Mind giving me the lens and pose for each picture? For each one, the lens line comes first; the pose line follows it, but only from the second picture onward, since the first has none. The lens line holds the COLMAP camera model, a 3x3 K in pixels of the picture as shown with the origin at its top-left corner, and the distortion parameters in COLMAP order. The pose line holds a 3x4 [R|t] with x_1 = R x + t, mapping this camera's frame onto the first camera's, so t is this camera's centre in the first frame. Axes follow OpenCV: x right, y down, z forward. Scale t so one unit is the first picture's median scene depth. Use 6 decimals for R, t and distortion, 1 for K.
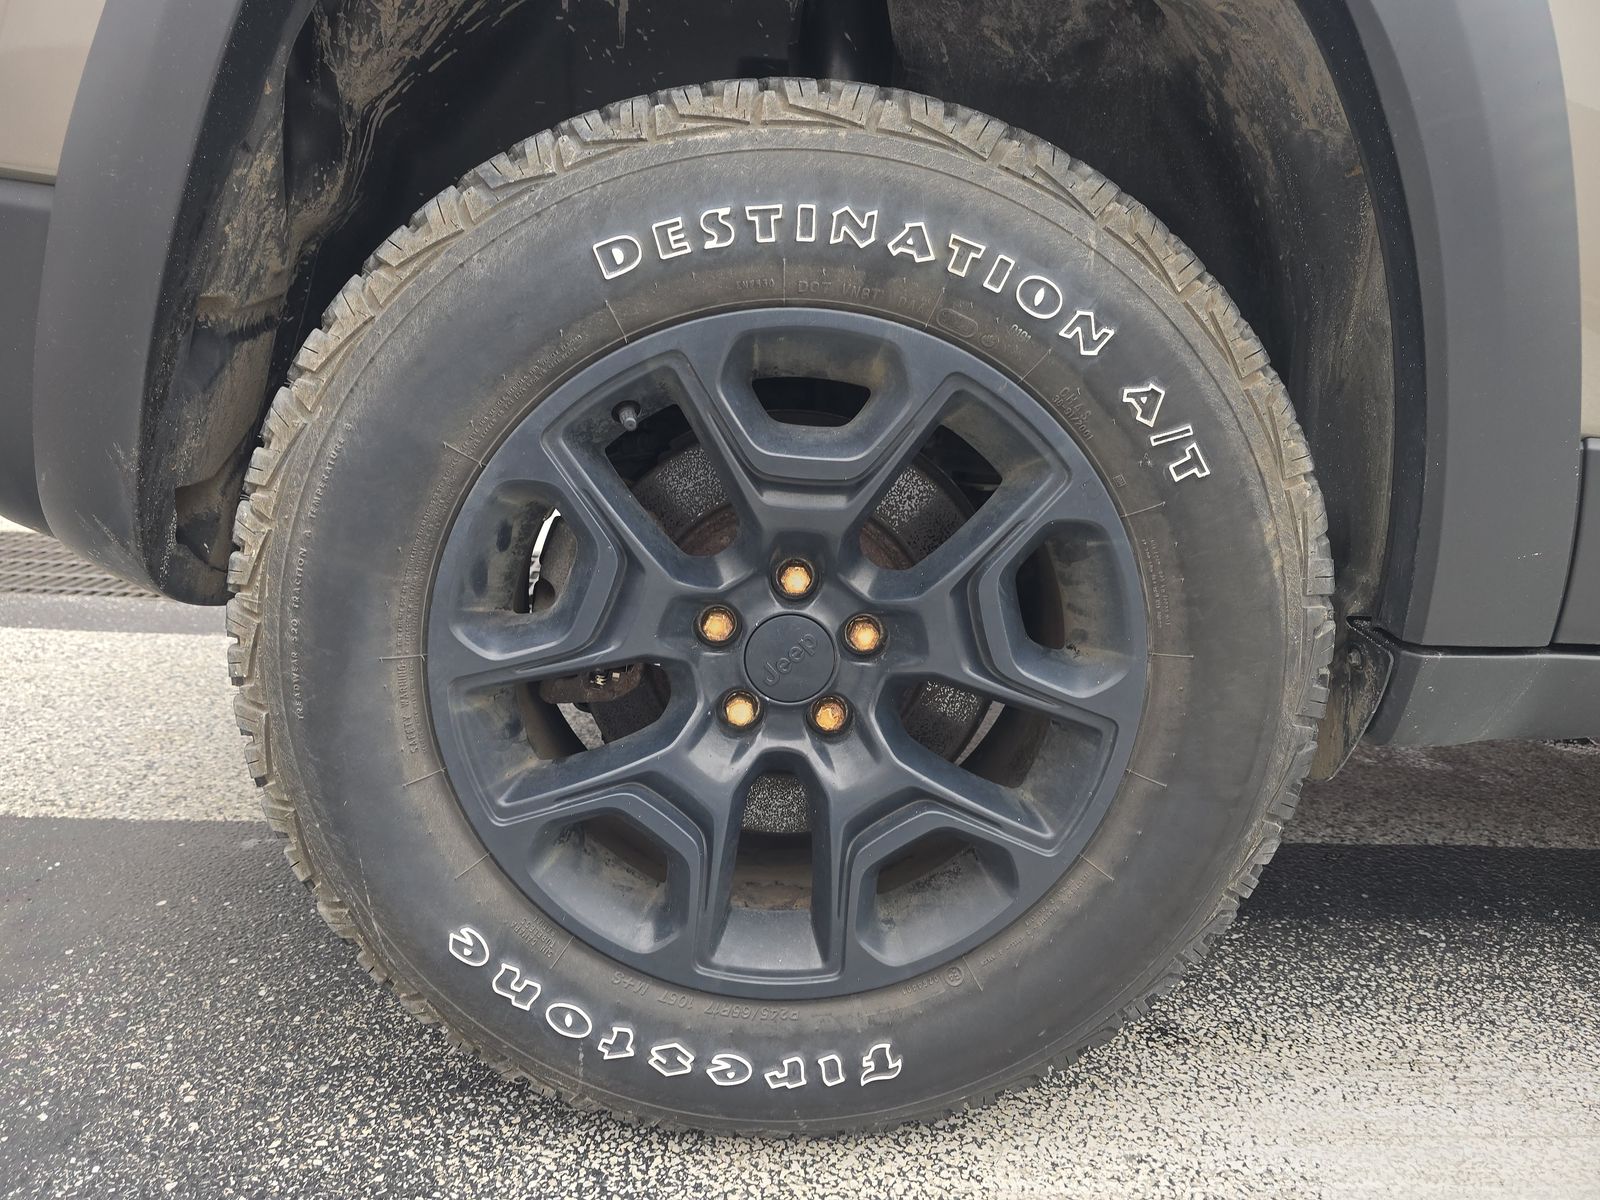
lens RADIAL K [[1067.7, 0, 800.0], [0, 1067.7, 600.0], [0, 0, 1]] dist [0.001763, 0.000460]
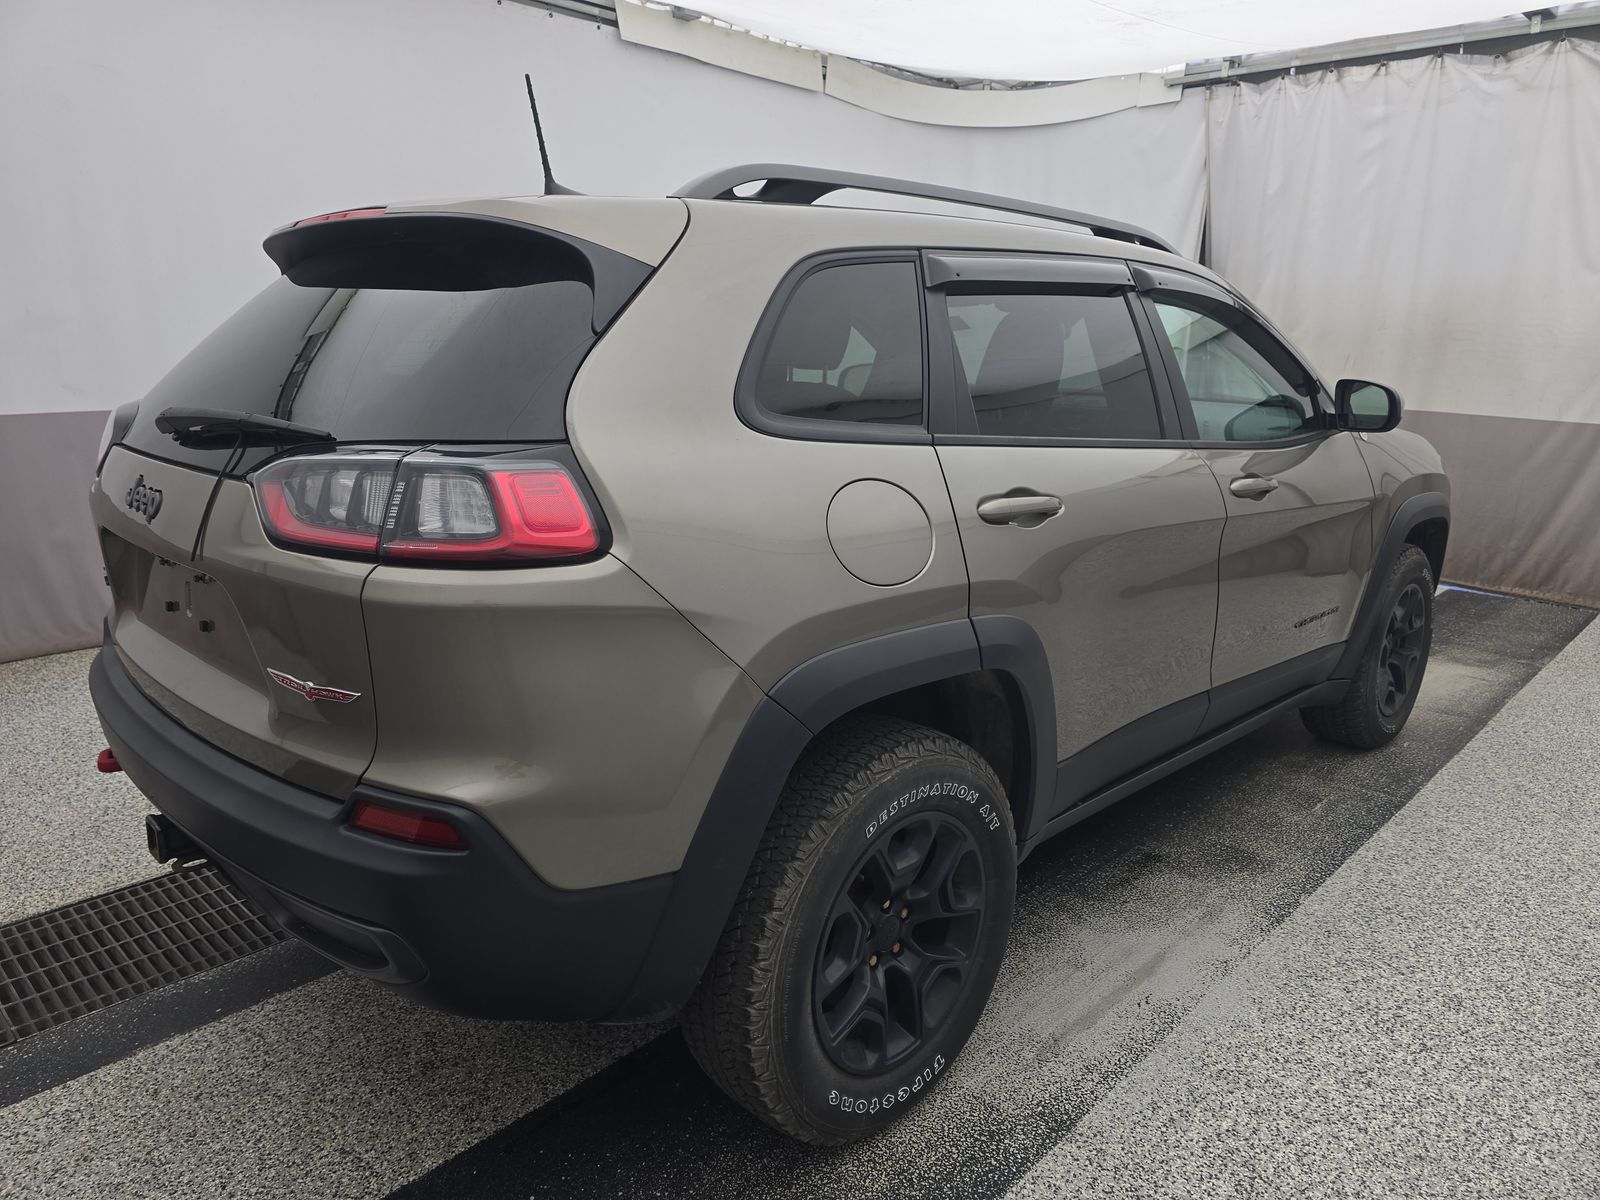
lens RADIAL K [[1067.7, 0, 800.0], [0, 1067.7, 600.0], [0, 0, 1]] dist [0.001763, 0.000460]
pose [[0.721238, -0.203643, 0.662076, -1.745189], [0.209018, 0.975238, 0.072271, -0.981903], [-0.660399, 0.086262, 0.745944, -0.879087]]
